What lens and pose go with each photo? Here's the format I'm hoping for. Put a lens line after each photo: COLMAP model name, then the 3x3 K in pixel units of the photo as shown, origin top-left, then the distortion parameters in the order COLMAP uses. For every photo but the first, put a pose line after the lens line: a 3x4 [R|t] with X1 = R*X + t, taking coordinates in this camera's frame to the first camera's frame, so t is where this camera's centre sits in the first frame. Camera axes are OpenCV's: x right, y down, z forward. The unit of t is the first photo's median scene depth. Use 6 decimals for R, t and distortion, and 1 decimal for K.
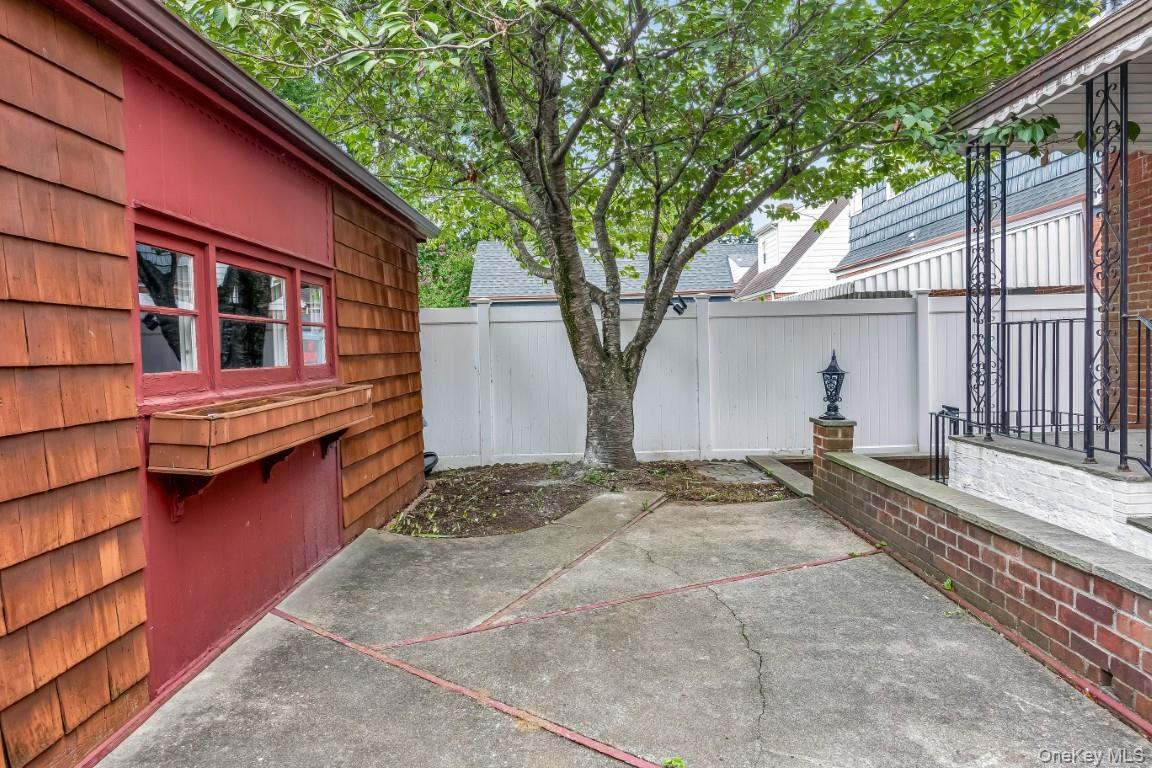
lens RADIAL K [[712.4, 0, 576.0], [0, 712.4, 384.0], [0, 0, 1]] dist [-0.002561, -0.000841]
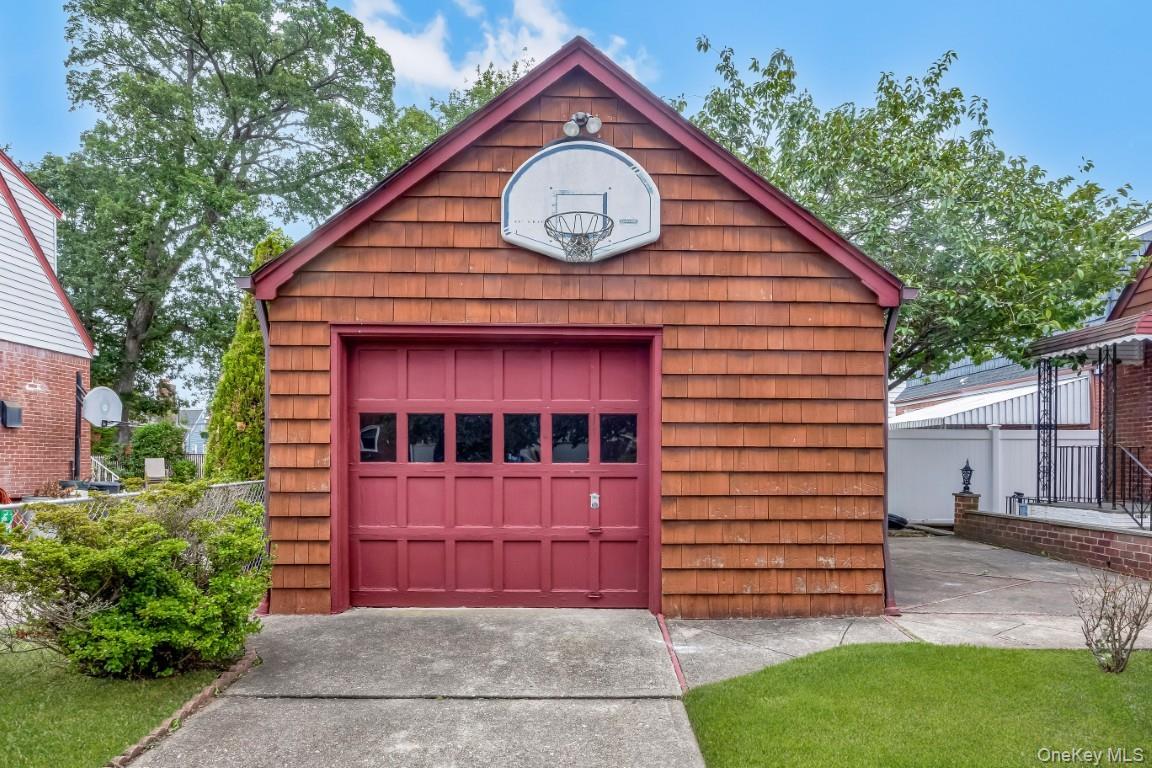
lens RADIAL K [[736.7, 0, 577.9], [0, 736.7, 470.2], [0, 0, 1]] dist [-0.004762, -0.001120]
pose [[0.999358, 0.028420, 0.021796, -0.707911], [-0.027520, 0.998798, -0.040551, 0.091994], [-0.022922, 0.039926, 0.998940, -0.929221]]
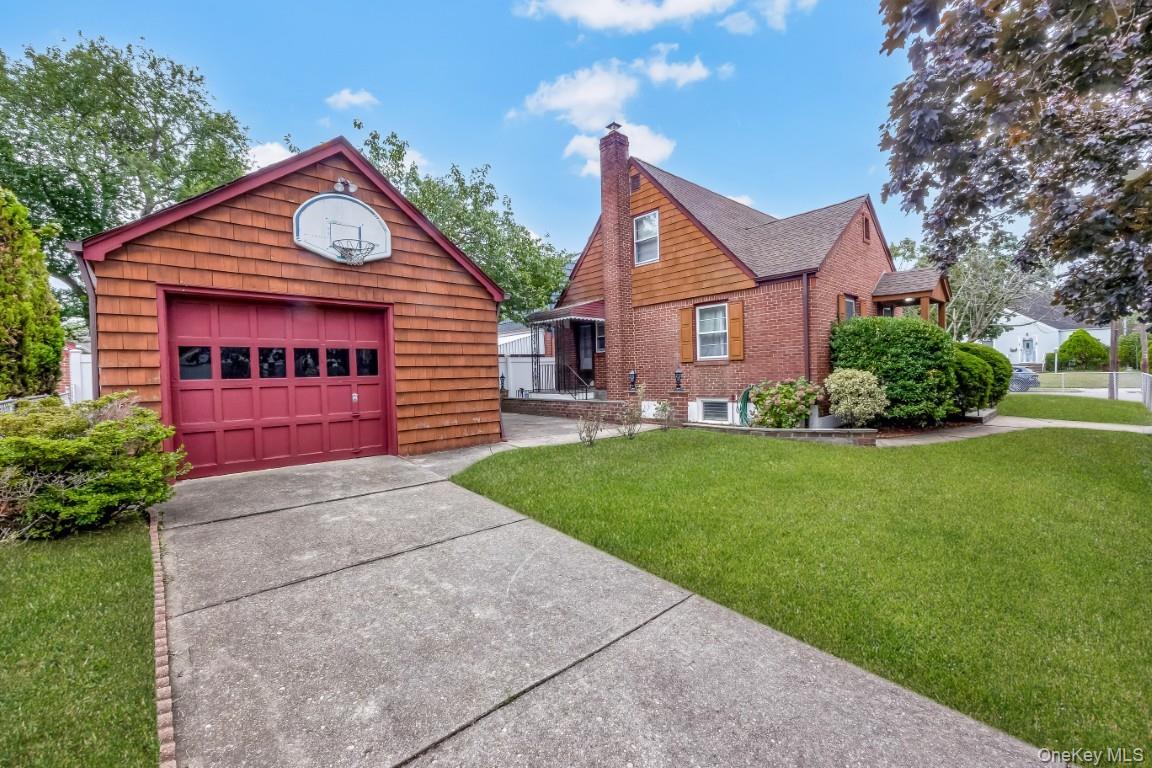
lens RADIAL K [[473.5, 0, 576.0], [0, 473.5, 384.0], [0, 0, 1]] dist [-0.000271, -0.000246]
pose [[0.747059, -0.006699, 0.664724, -1.005800], [0.038262, 0.998725, -0.032936, 0.116038], [-0.663655, 0.050038, 0.746363, -1.126583]]
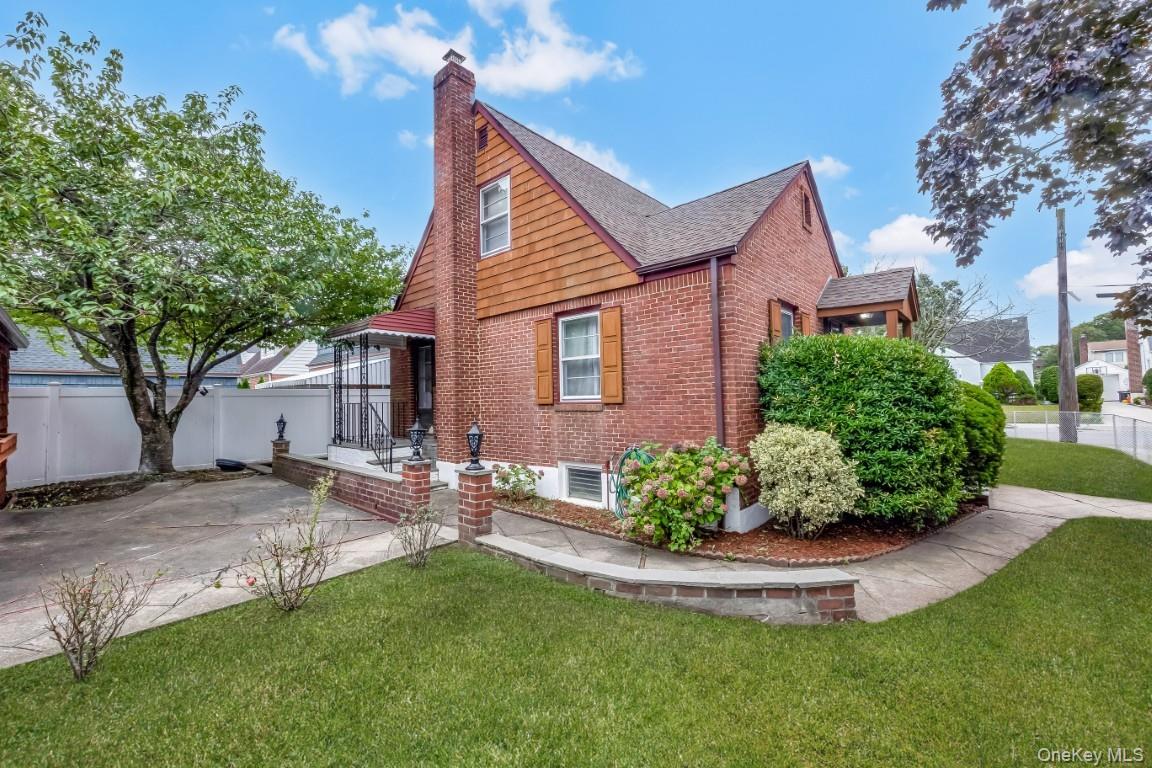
lens RADIAL K [[467.5, 0, 573.3], [0, 467.5, 382.0], [0, 0, 1]] dist [-0.000767, -0.000408]
pose [[0.672729, 0.040210, 0.738795, -0.161033], [0.037177, 0.995424, -0.088031, 0.026121], [-0.738954, 0.086687, 0.668156, -0.833426]]
